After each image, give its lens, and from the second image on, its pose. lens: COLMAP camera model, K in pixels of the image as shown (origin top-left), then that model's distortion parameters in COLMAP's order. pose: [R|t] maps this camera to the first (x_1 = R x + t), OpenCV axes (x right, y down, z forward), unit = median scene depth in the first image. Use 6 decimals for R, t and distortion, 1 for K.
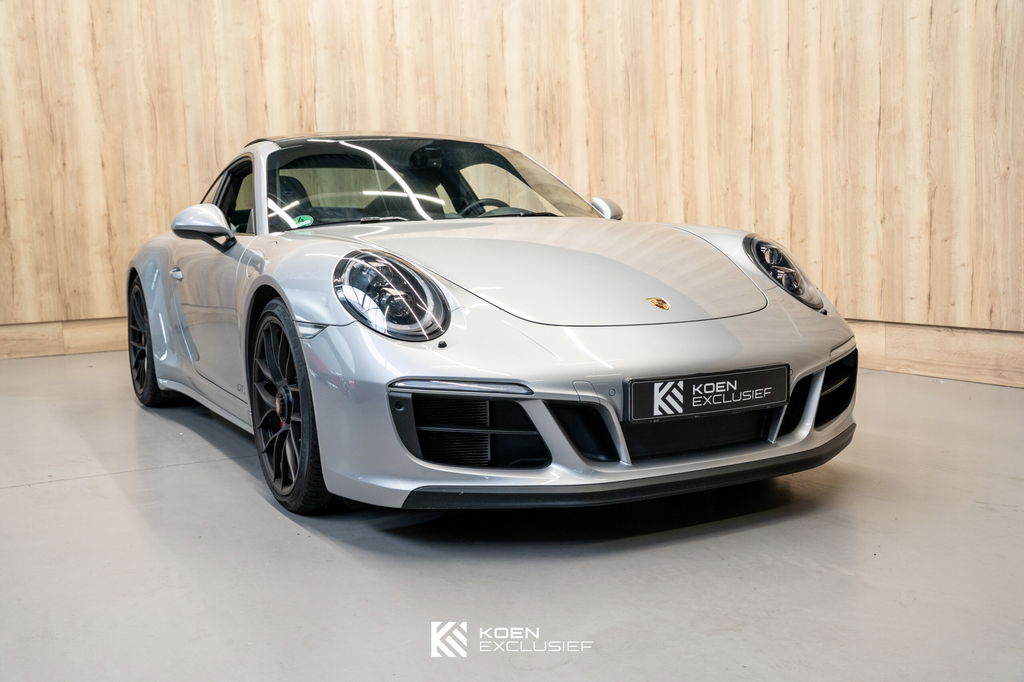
lens RADIAL K [[1103.6, 0, 512.0], [0, 1103.6, 341.0], [0, 0, 1]] dist [-0.064486, 0.287809]
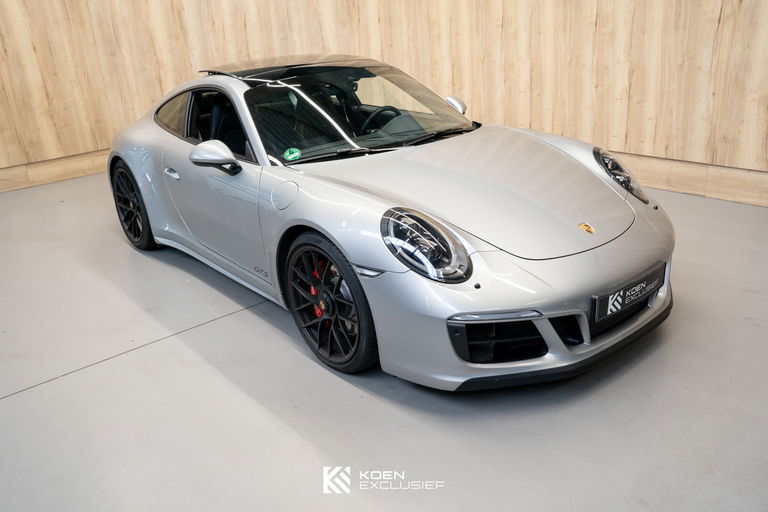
lens RADIAL K [[665.1, 0, 384.0], [0, 665.1, 256.0], [0, 0, 1]] dist [-0.121054, 0.182427]
pose [[0.977441, -0.104497, 0.183548, -0.186315], [0.055474, 0.965538, 0.254282, -0.145106], [-0.203794, -0.238364, 0.949553, 0.103853]]
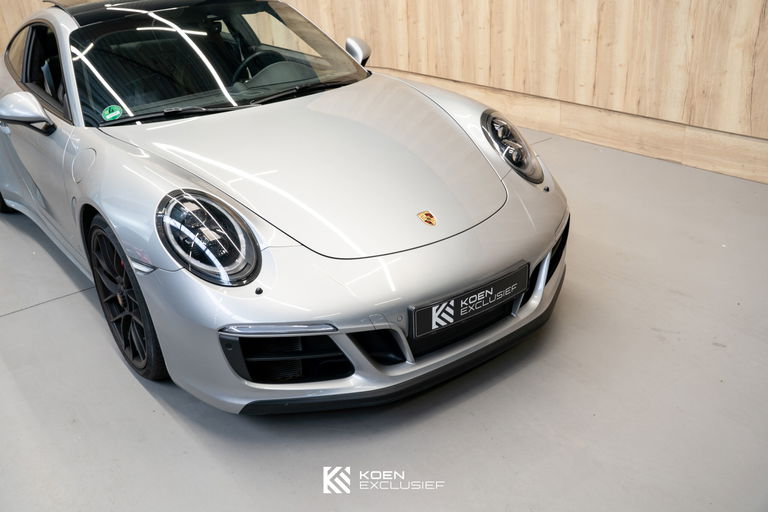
lens RADIAL K [[759.0, 0, 384.0], [0, 759.0, 256.0], [0, 0, 1]] dist [-0.097116, 0.261104]
pose [[0.986948, -0.088386, 0.134617, -0.019502], [0.041150, 0.946587, 0.319812, -0.158104], [-0.155694, -0.310098, 0.937869, 0.115670]]
